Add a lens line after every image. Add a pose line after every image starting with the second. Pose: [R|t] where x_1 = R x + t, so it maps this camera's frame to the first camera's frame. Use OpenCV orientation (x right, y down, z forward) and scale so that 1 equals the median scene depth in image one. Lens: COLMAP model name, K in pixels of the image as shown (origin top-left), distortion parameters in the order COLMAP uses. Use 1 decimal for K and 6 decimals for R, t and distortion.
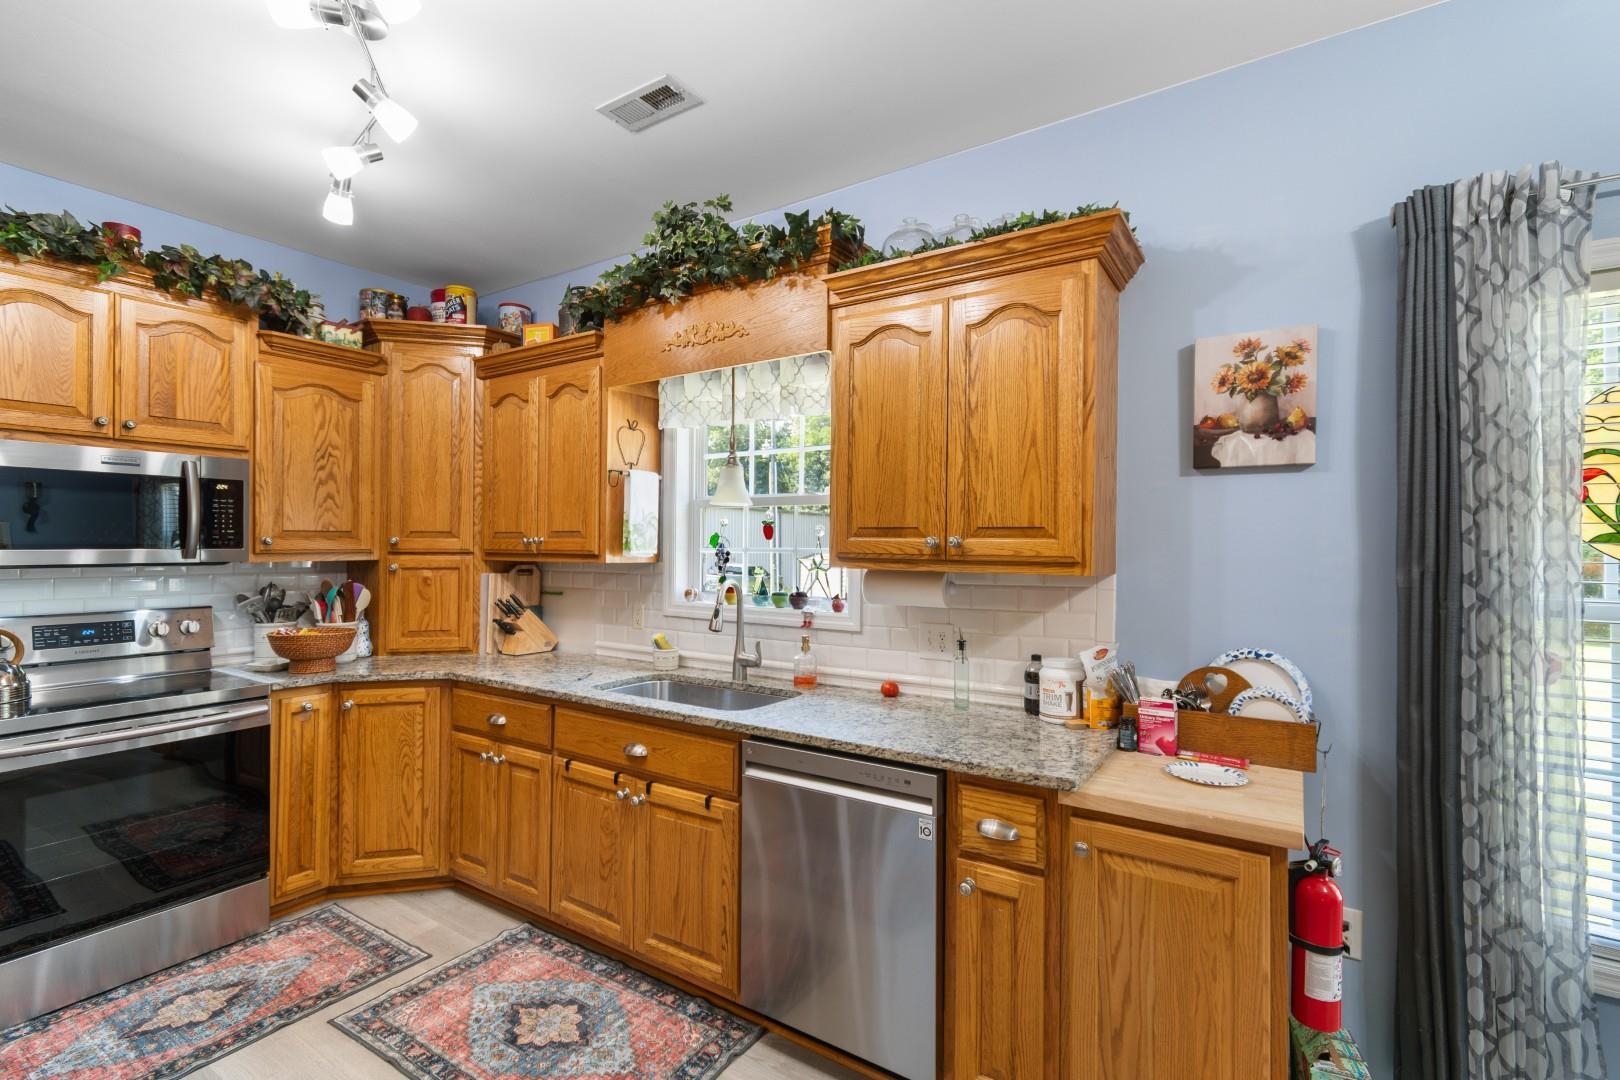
lens RADIAL K [[723.8, 0, 815.8], [0, 723.8, 540.9], [0, 0, 1]] dist [0.000943, -0.000917]
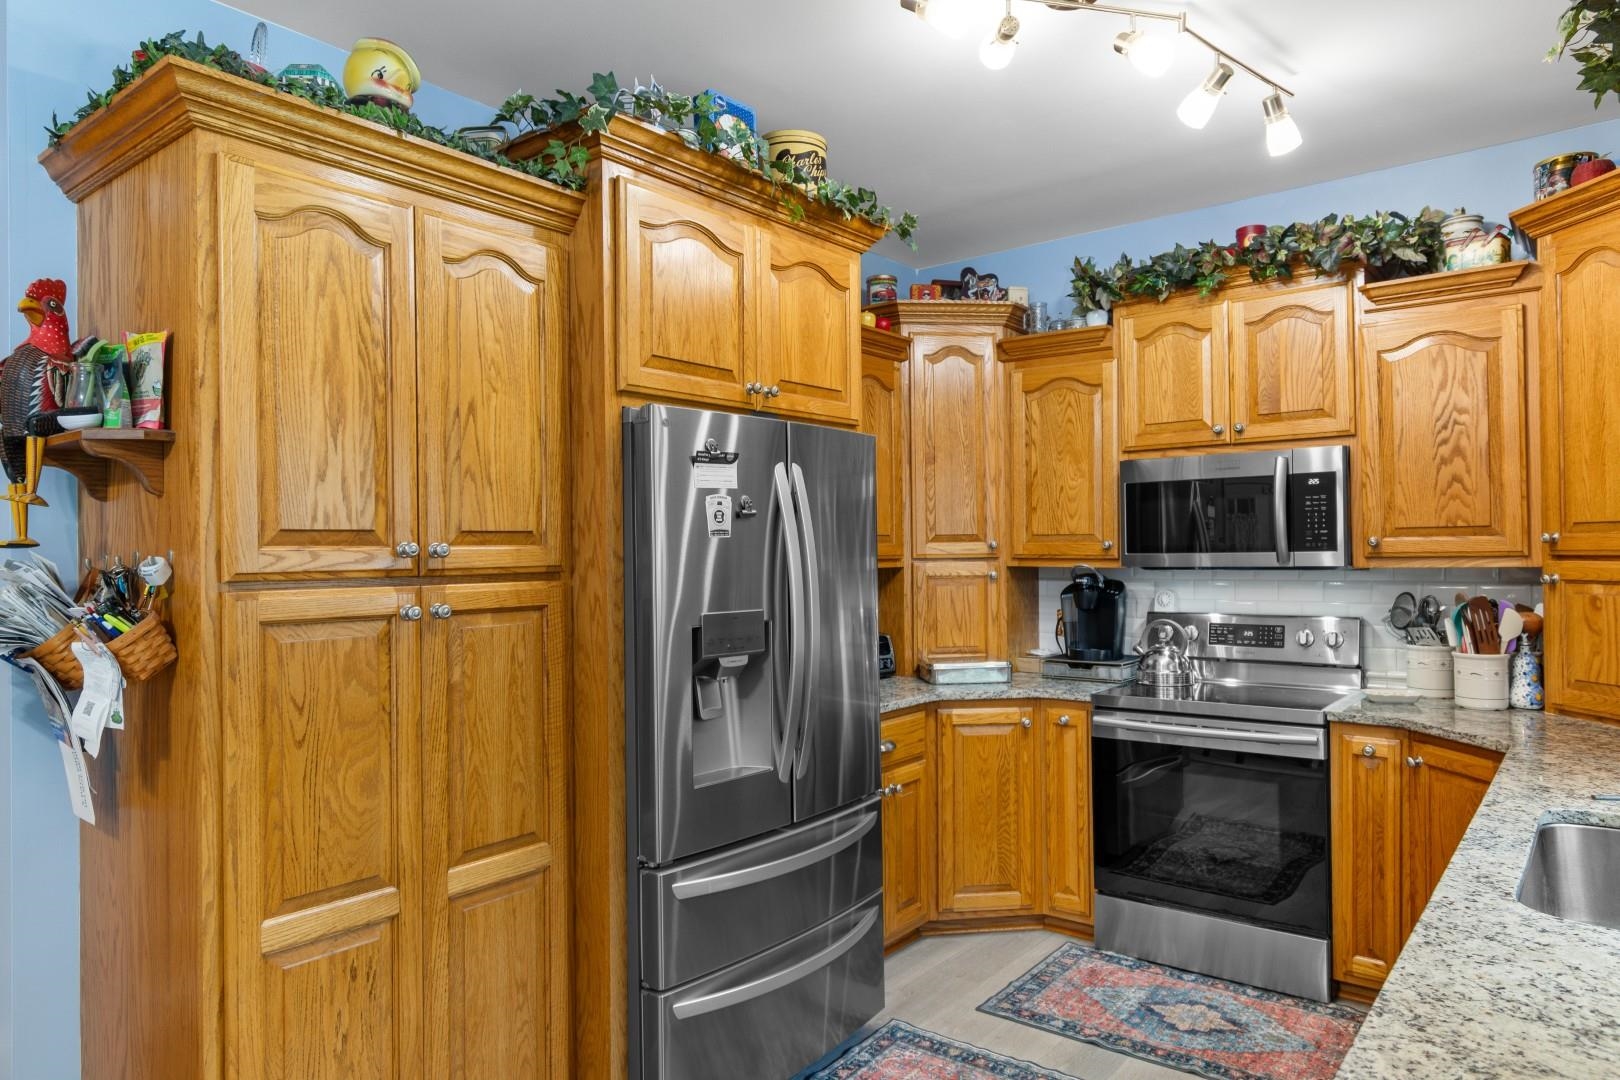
lens RADIAL K [[1011.9, 0, 810.0], [0, 1011.9, 540.0], [0, 0, 1]] dist [-0.003758, -0.001306]
pose [[-0.091791, -0.012907, -0.995695, 0.471622], [0.017597, 0.999739, -0.014581, 0.004048], [0.995623, -0.018859, -0.091539, 0.513299]]
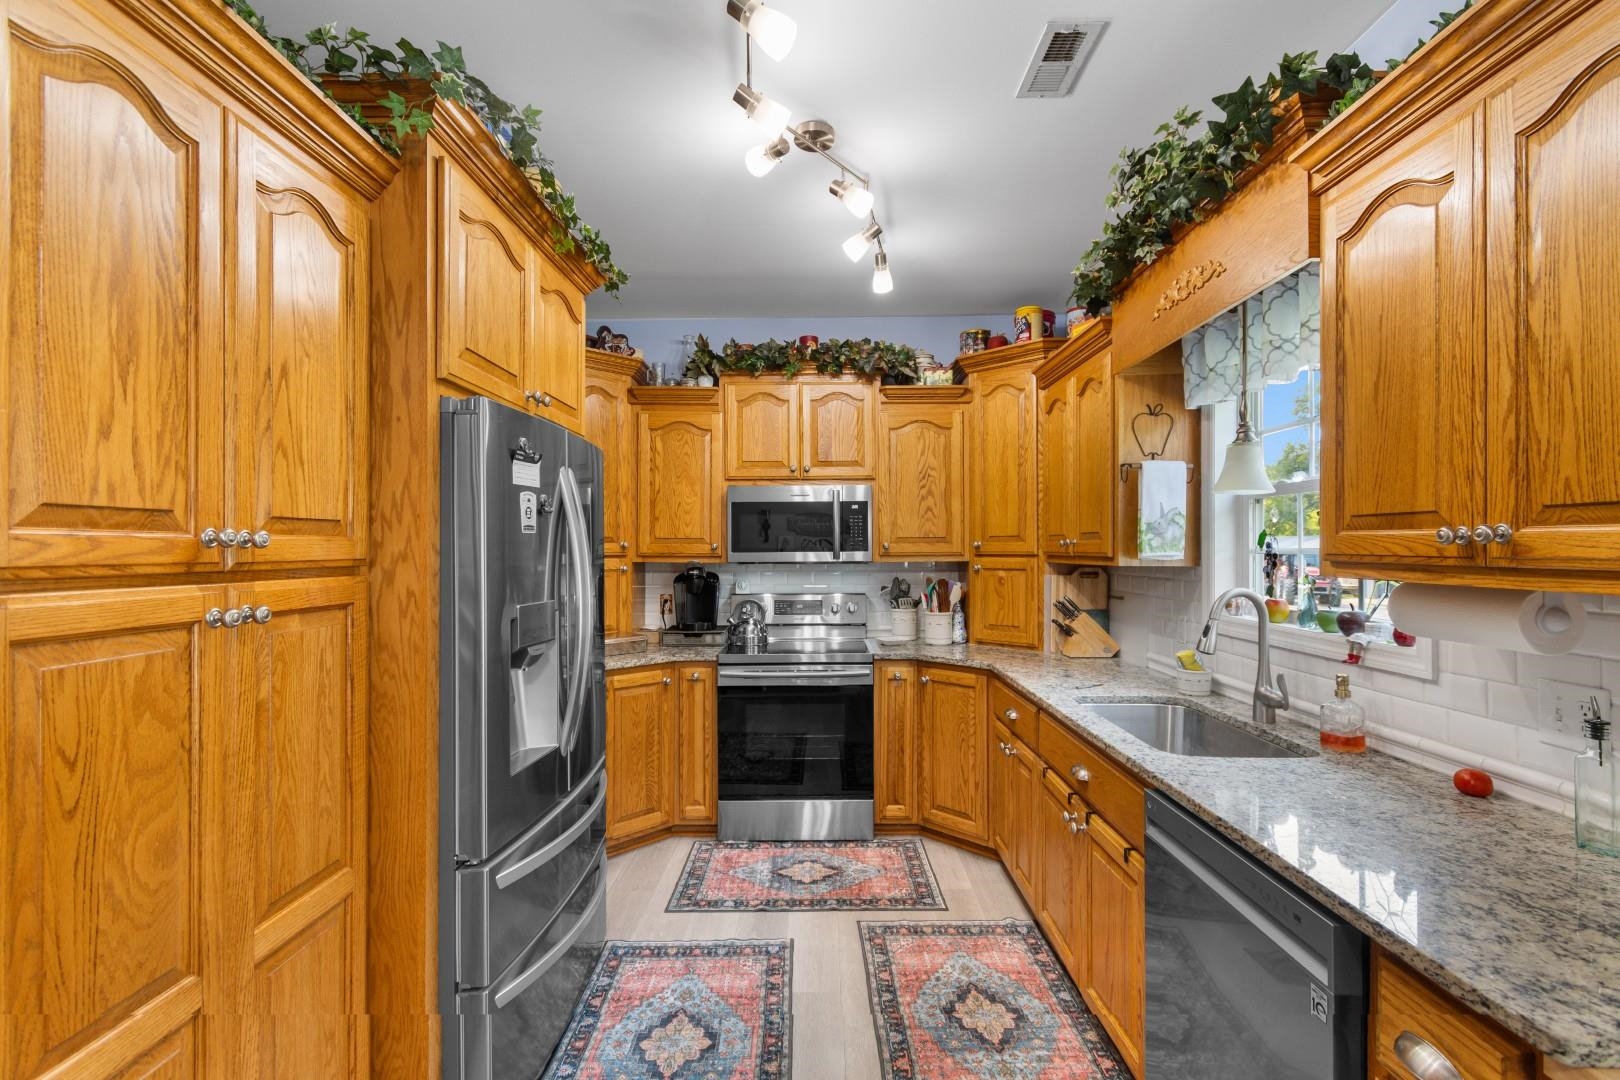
lens RADIAL K [[712.7, 0, 817.3], [0, 712.7, 542.6], [0, 0, 1]] dist [0.002705, -0.004518]
pose [[0.540860, -0.013685, -0.841001, 0.286433], [0.010770, 0.999898, -0.009344, 0.005636], [0.841044, -0.004004, 0.540952, 0.211834]]
